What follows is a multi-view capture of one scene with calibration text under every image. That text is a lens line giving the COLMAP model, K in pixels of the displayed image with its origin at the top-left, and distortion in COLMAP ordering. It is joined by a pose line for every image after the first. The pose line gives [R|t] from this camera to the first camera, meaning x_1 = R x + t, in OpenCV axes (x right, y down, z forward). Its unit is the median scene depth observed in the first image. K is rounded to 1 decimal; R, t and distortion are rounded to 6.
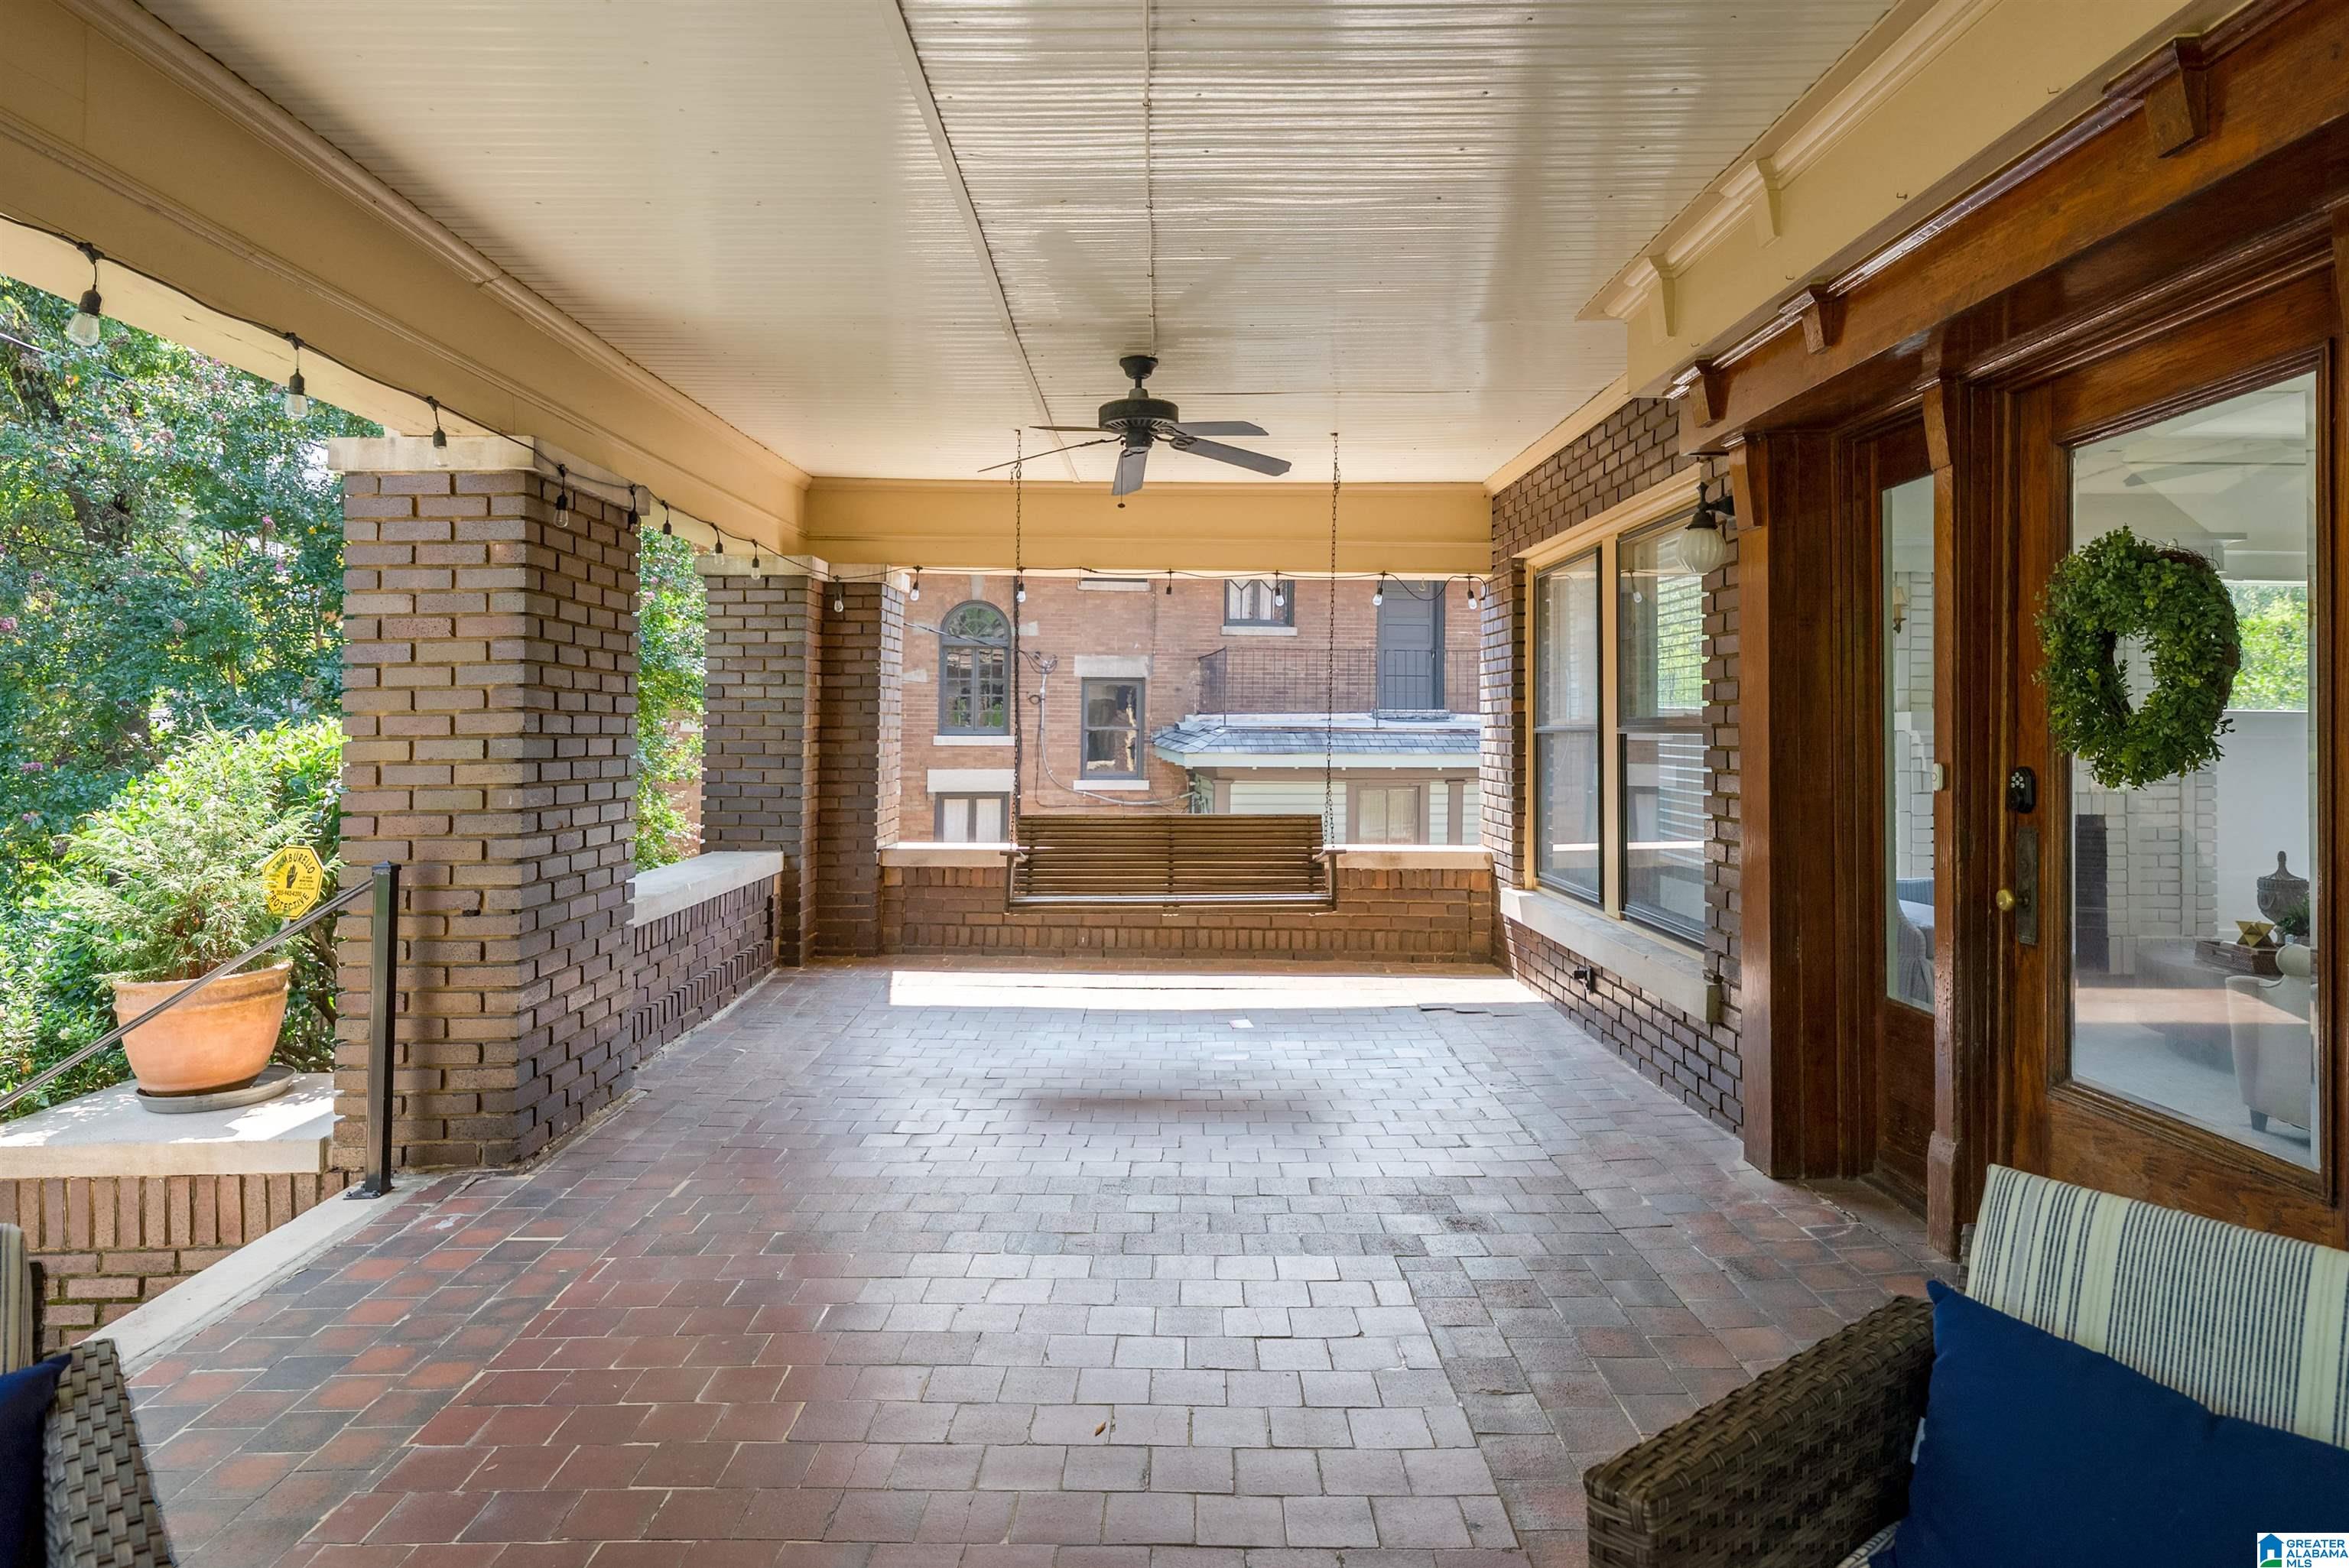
lens RADIAL K [[1340.3, 0, 1121.1], [0, 1340.3, 728.3], [0, 0, 1]] dist [-0.000380, -0.000303]
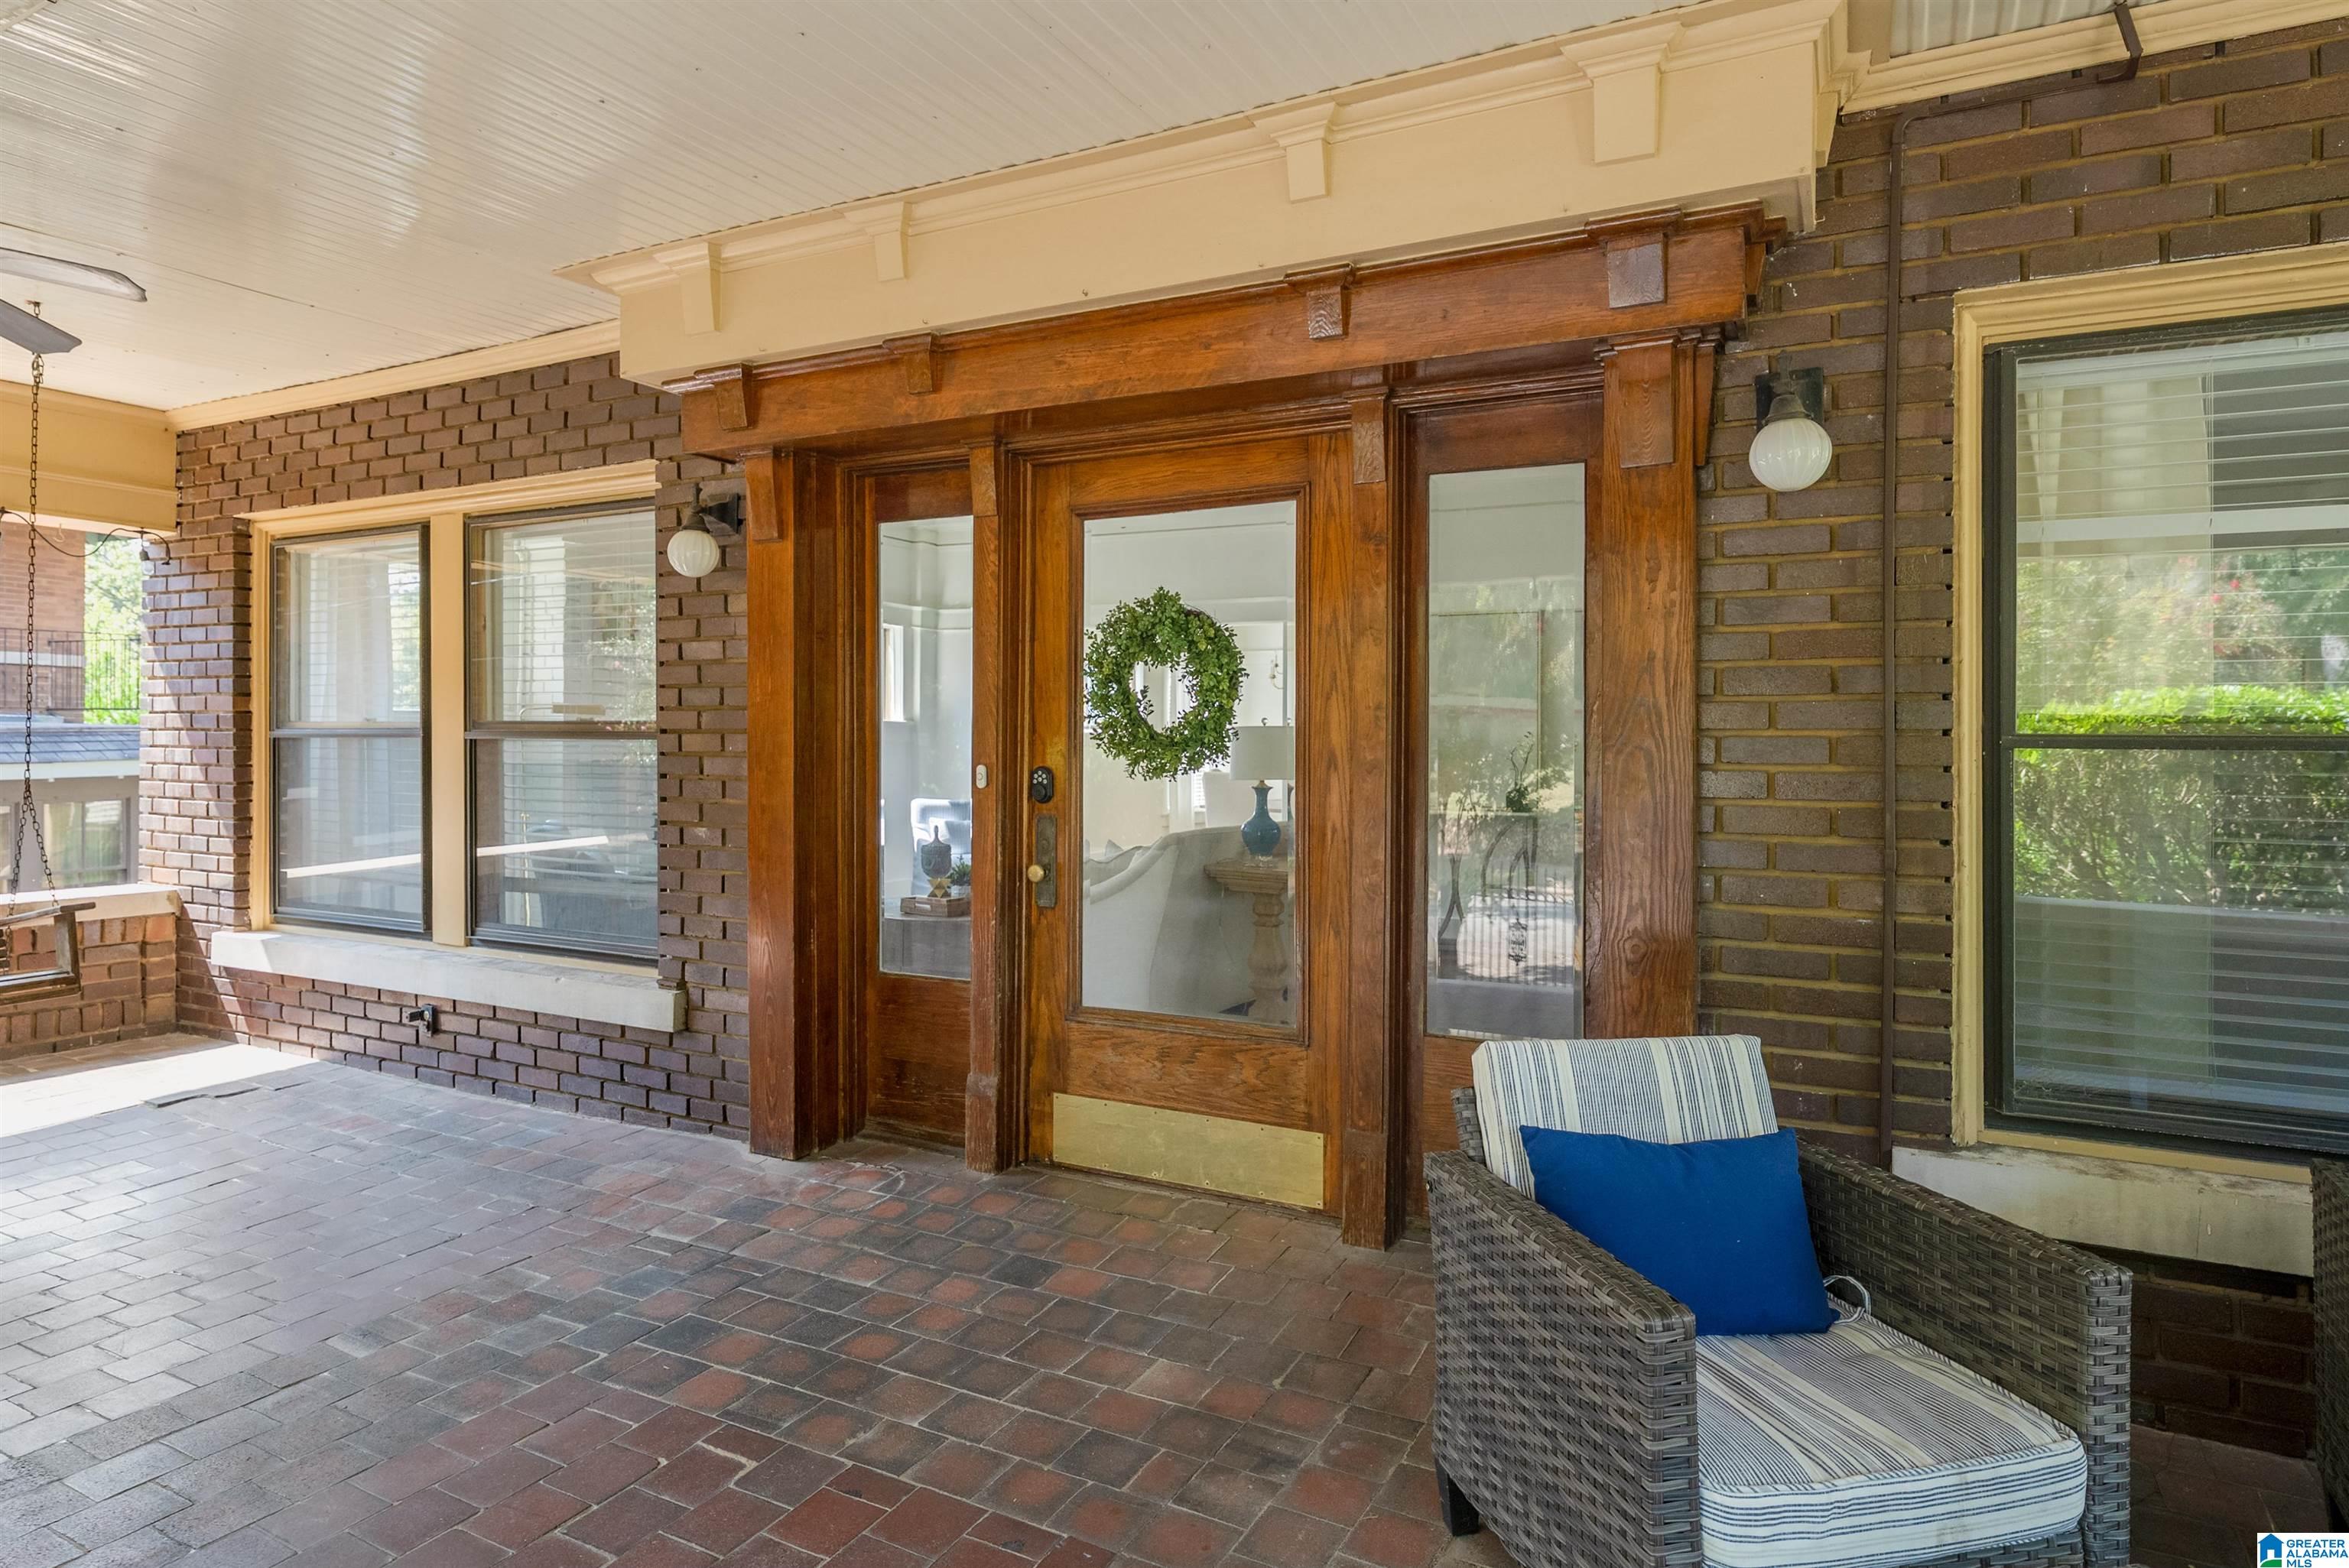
lens RADIAL K [[1340.3, 0, 1176.9], [0, 1340.3, 771.5], [0, 0, 1]] dist [-0.000380, -0.000303]
pose [[0.448988, -0.025173, 0.893183, -0.315289], [-0.003124, 0.999553, 0.029742, -0.003436], [-0.893532, -0.016144, 0.448708, 0.260193]]
